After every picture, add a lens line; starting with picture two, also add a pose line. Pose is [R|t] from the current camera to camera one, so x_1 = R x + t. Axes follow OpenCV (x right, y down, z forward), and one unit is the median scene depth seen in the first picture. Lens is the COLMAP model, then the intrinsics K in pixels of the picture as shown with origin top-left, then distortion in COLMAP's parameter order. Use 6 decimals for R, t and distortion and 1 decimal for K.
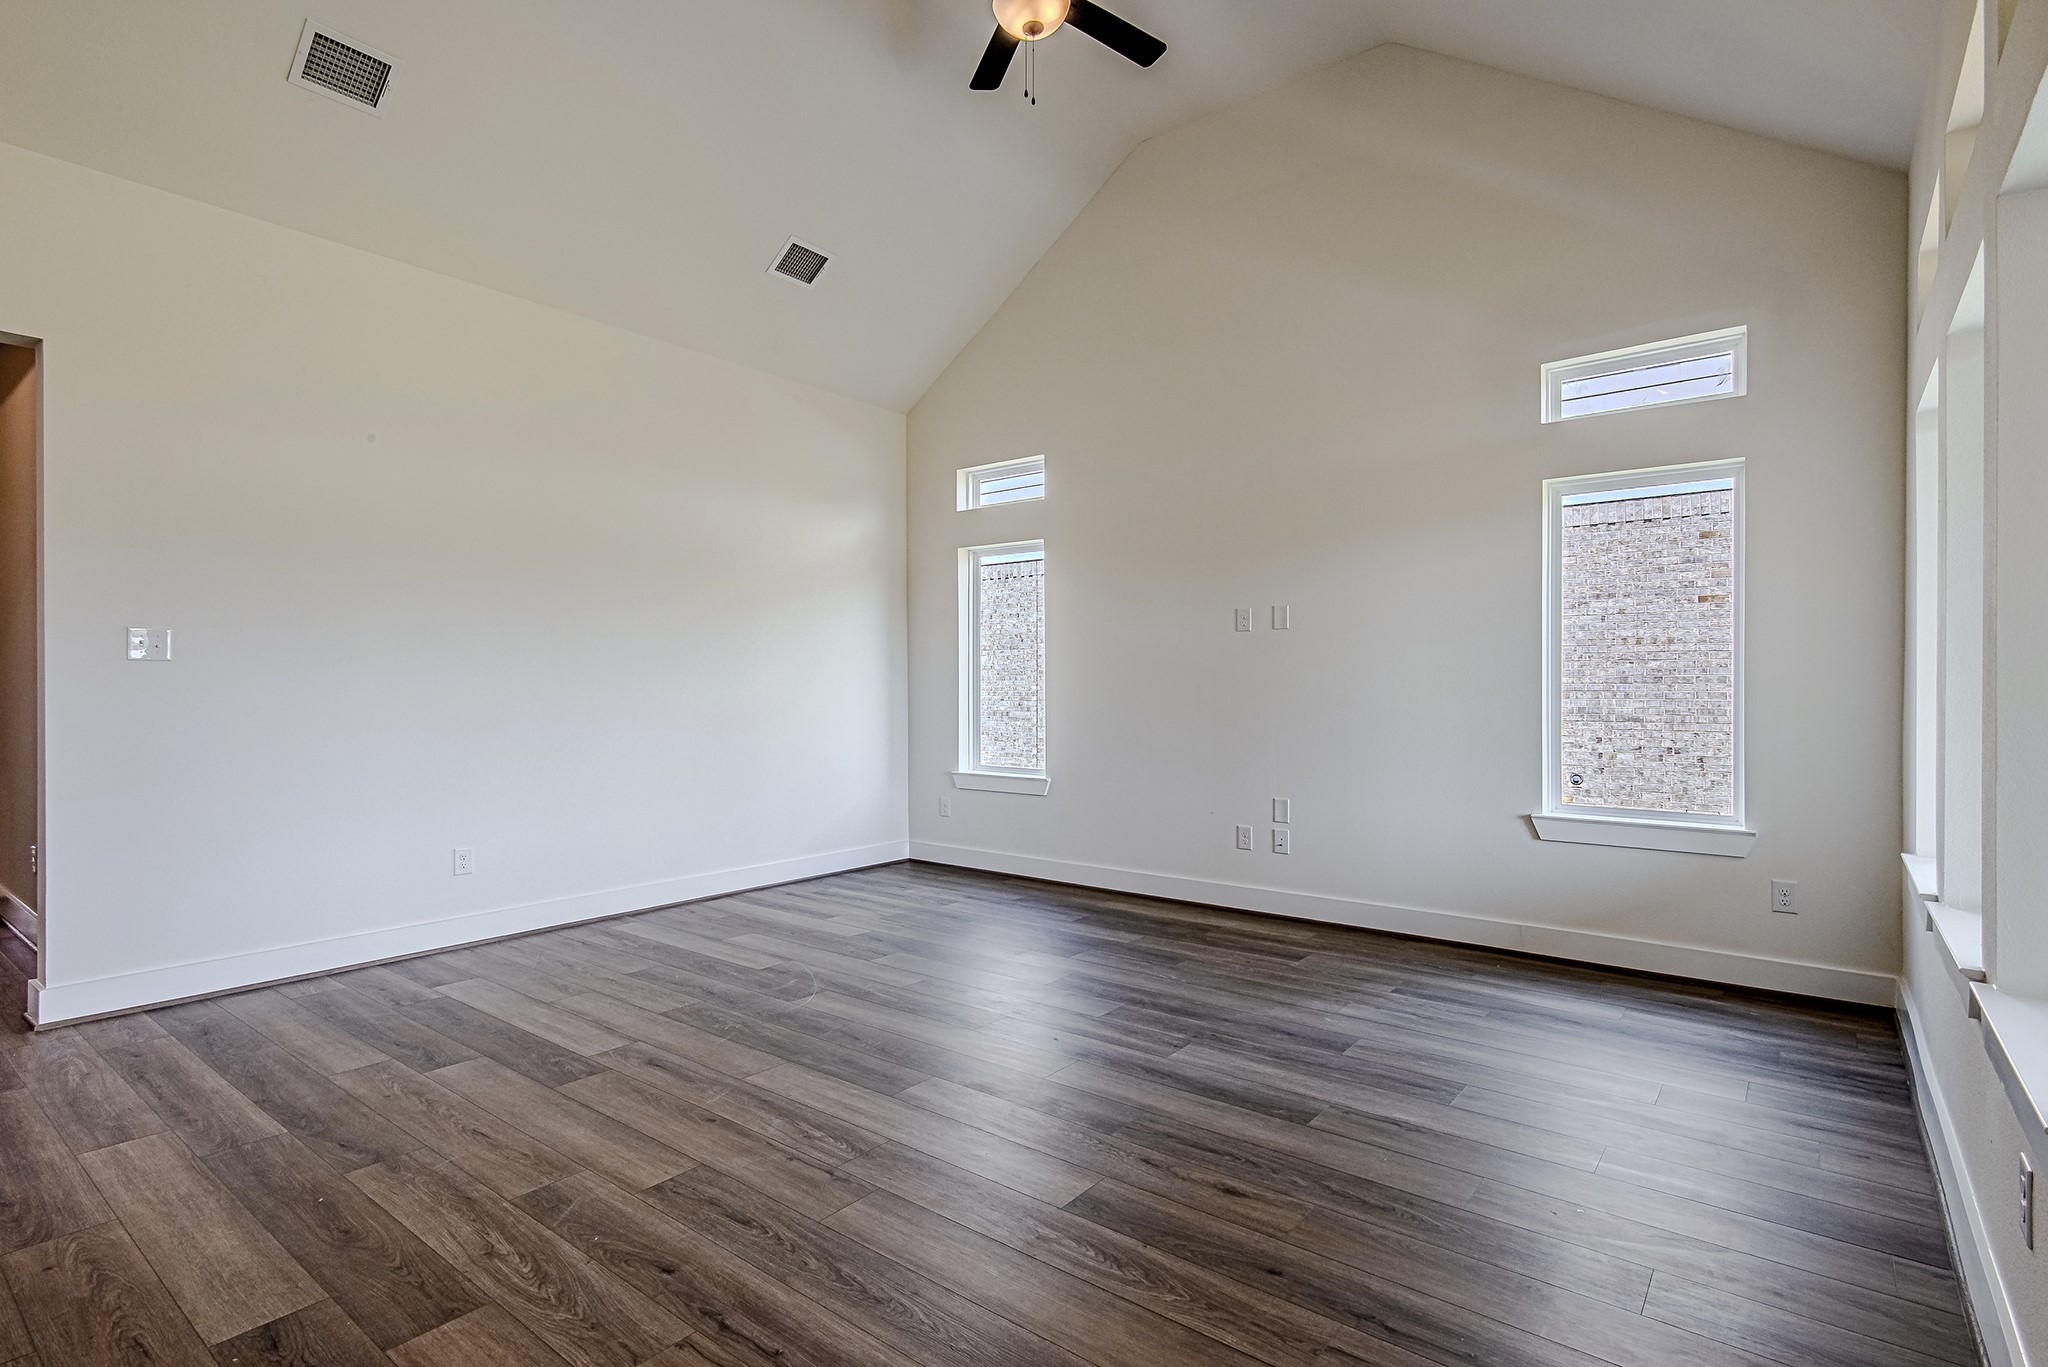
lens RADIAL K [[970.5, 0, 1052.3], [0, 970.5, 694.0], [0, 0, 1]] dist [0.016562, -0.008811]
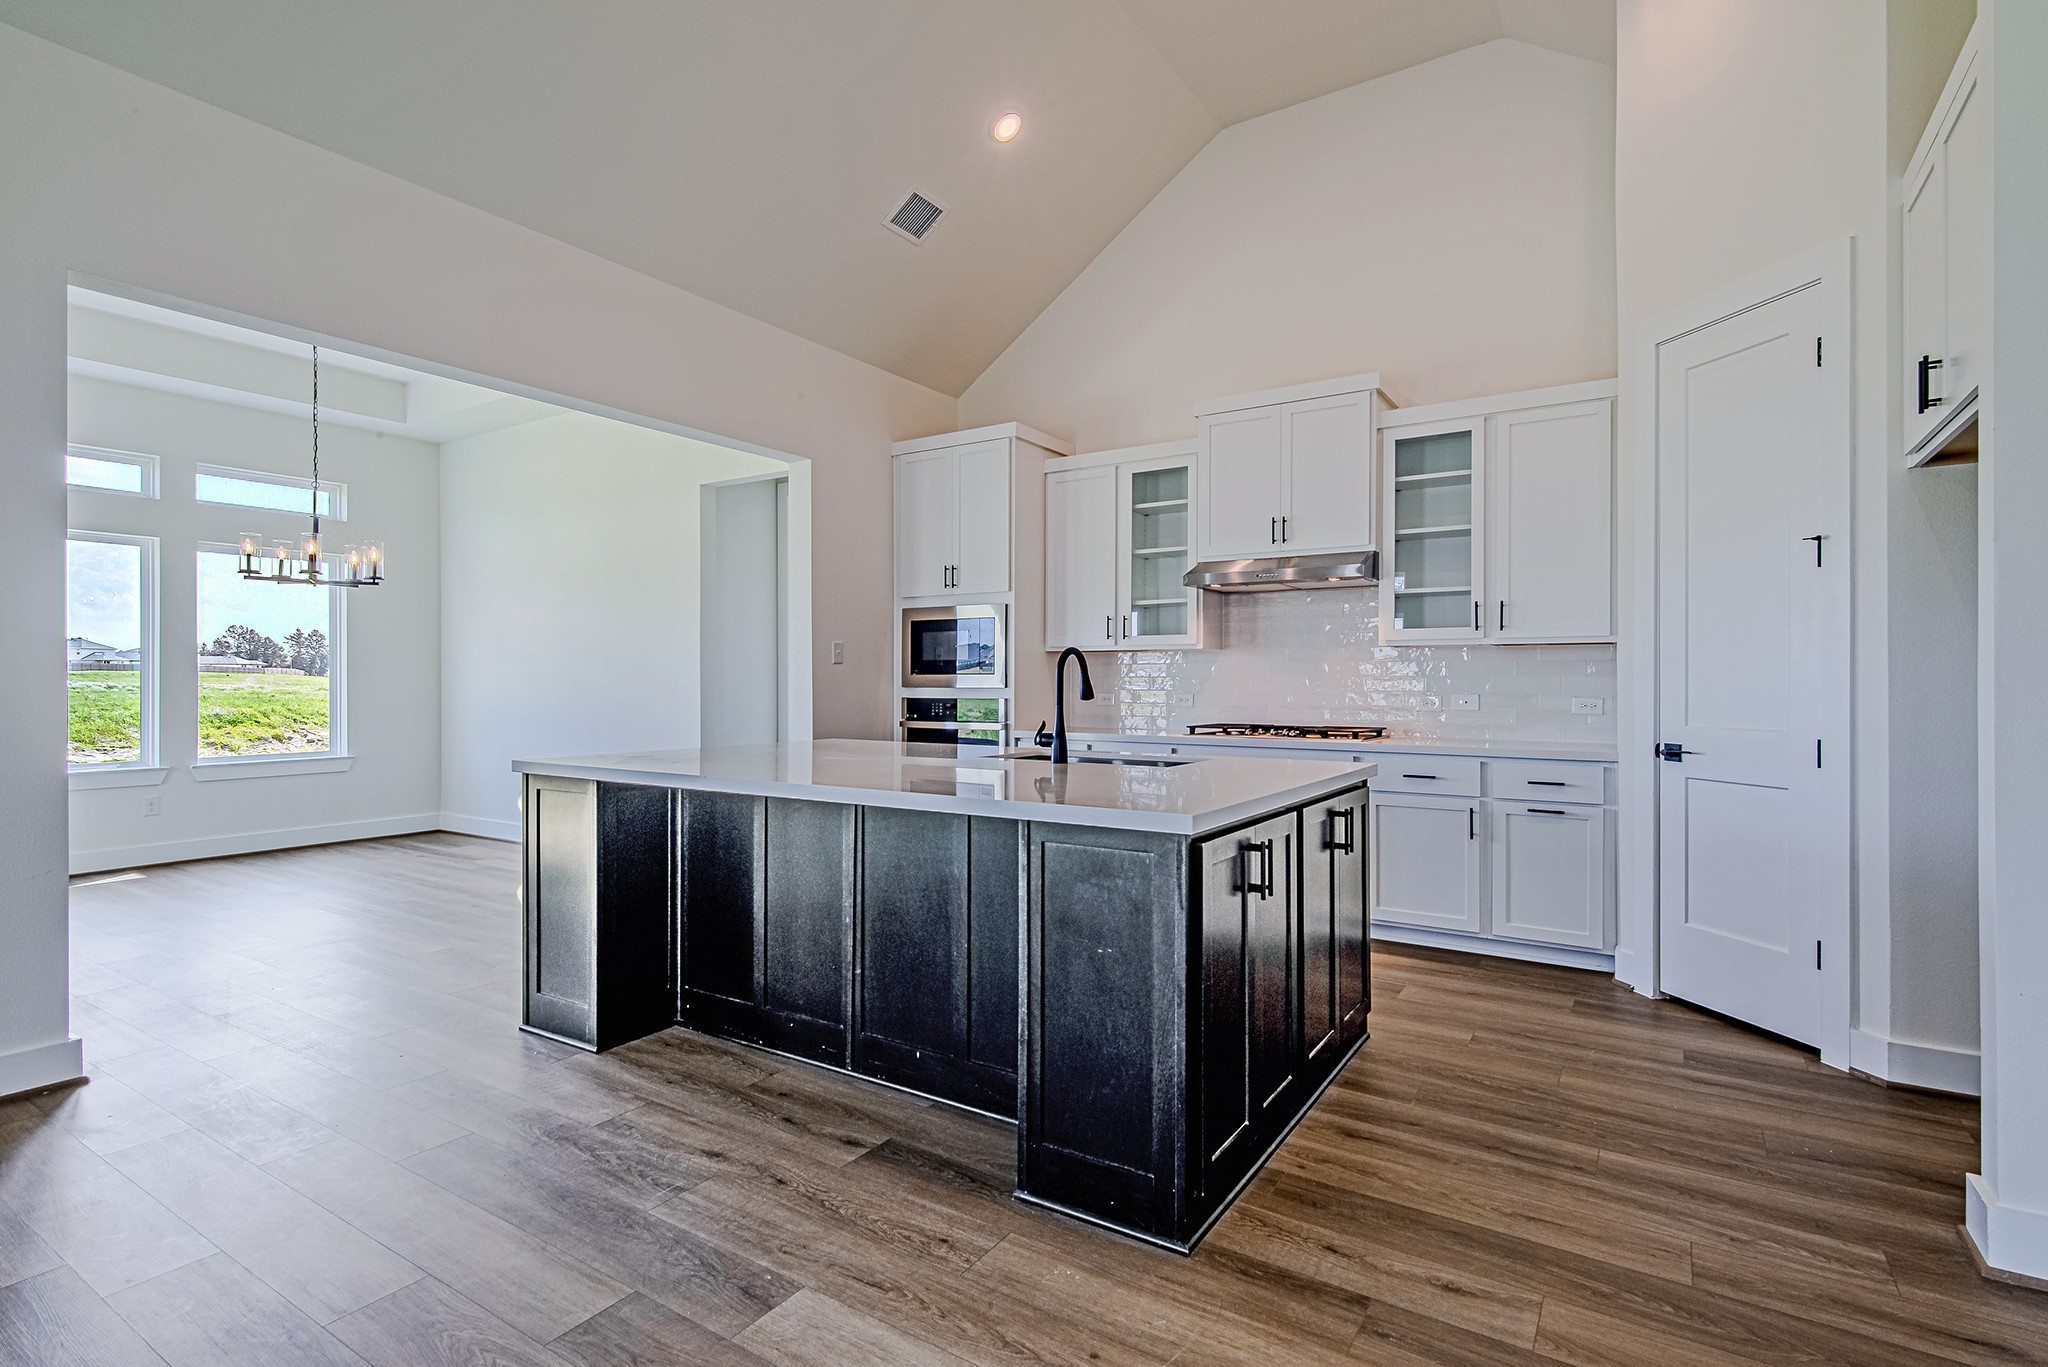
lens RADIAL K [[973.2, 0, 1029.3], [0, 973.2, 679.6], [0, 0, 1]] dist [0.003743, 0.000251]
pose [[-0.996867, -0.000641, -0.079091, -0.605740], [-0.001064, 0.999985, 0.005317, -0.006644], [0.079086, 0.005384, -0.996853, 1.237556]]
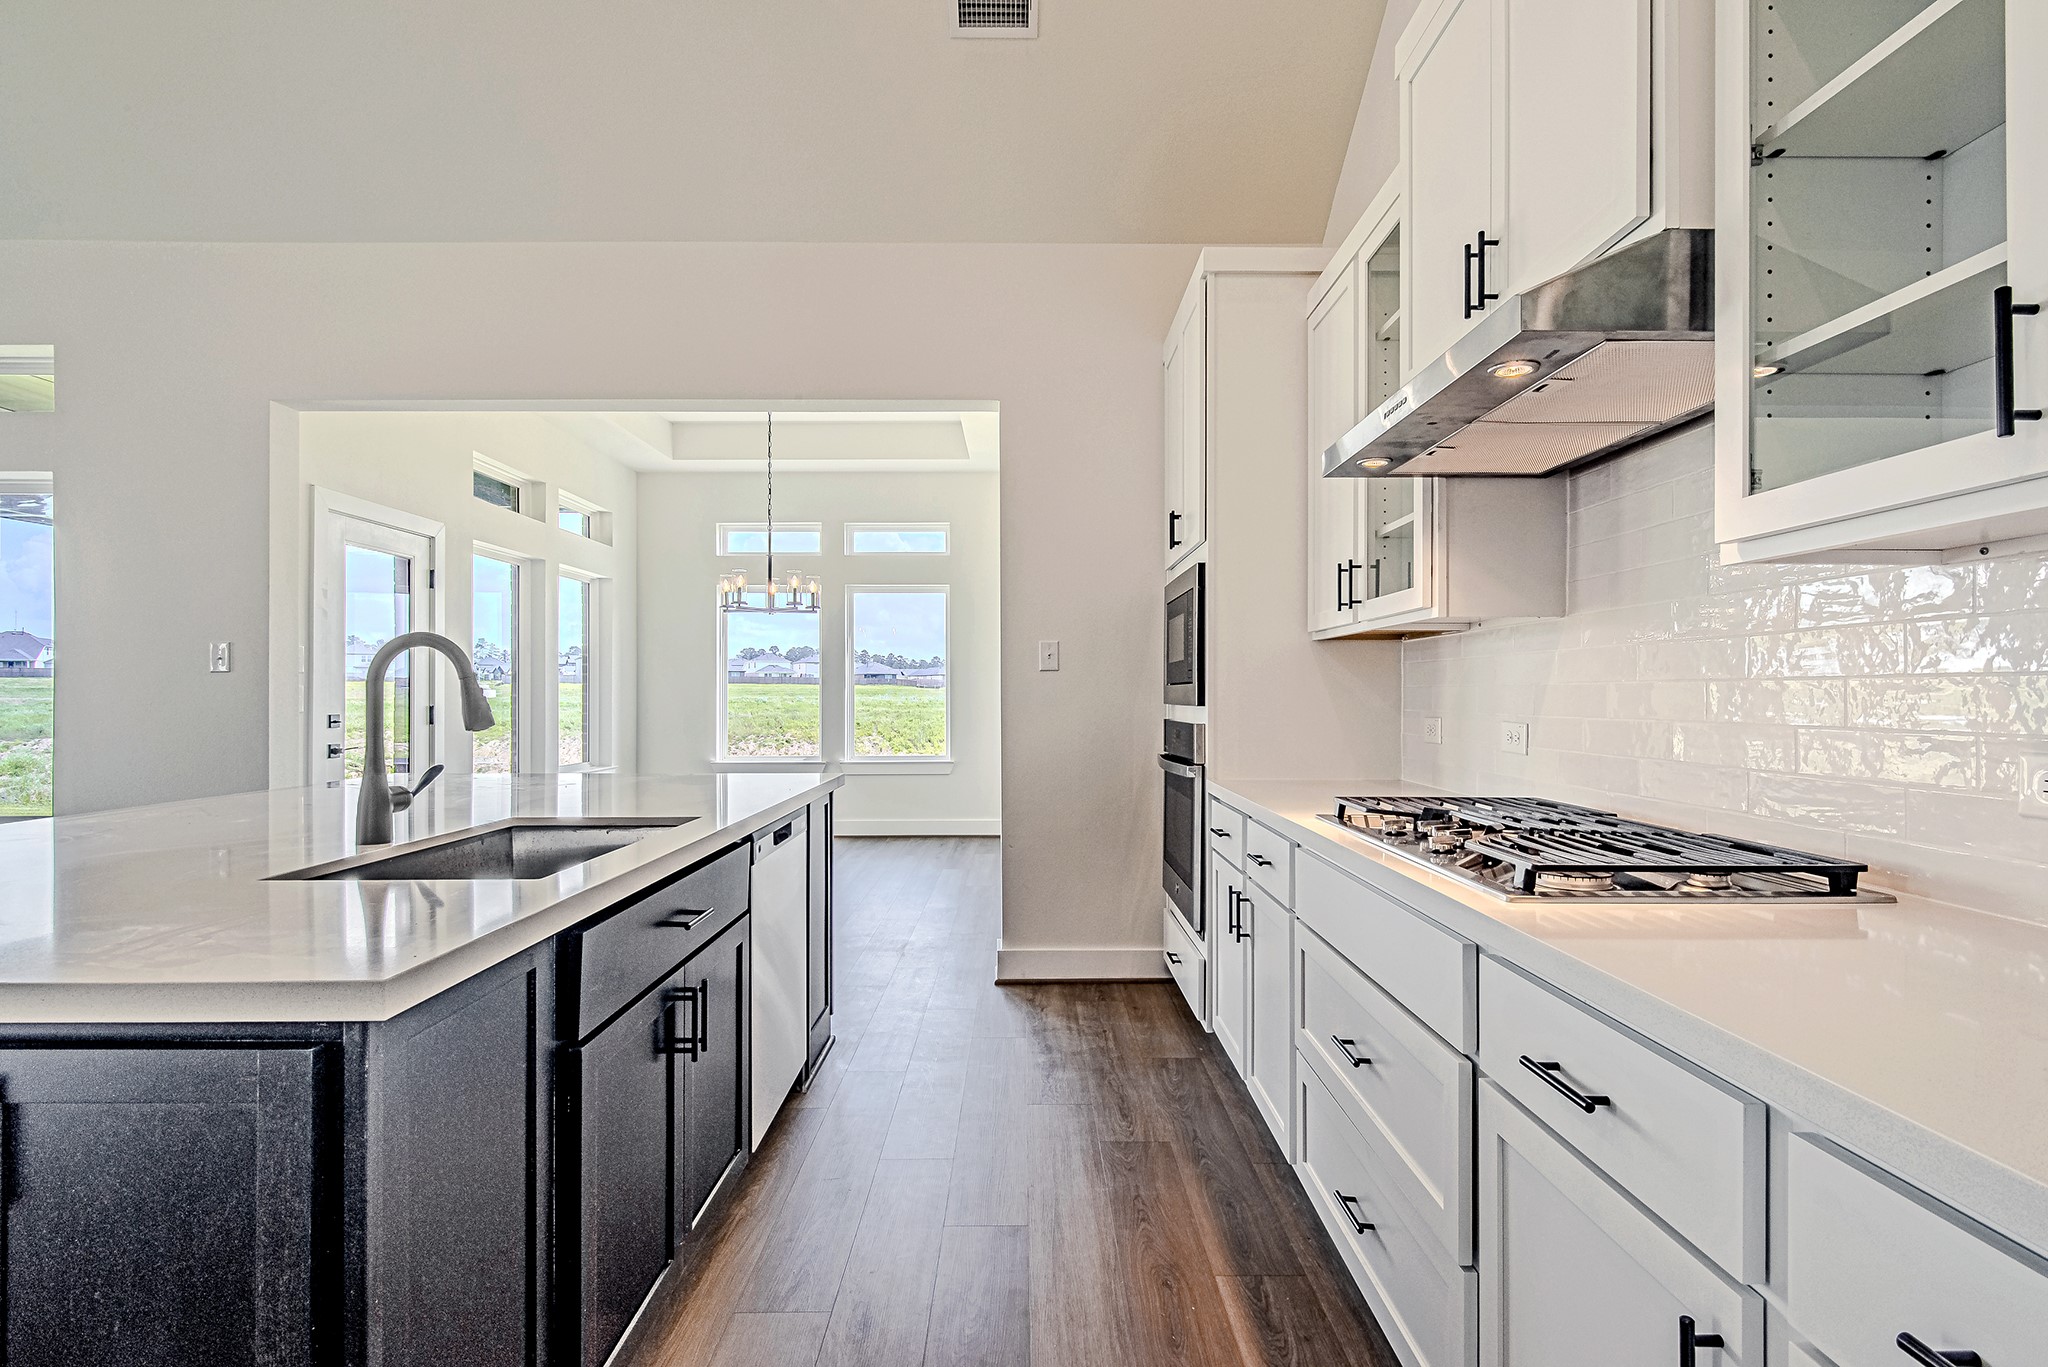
lens RADIAL K [[970.5, 0, 1052.3], [0, 970.5, 694.0], [0, 0, 1]] dist [0.016562, -0.008811]
pose [[-0.627280, -0.000141, 0.778794, -1.448398], [0.006837, 0.999960, 0.005688, -0.000920], [-0.778764, 0.008893, -0.627255, 0.221730]]
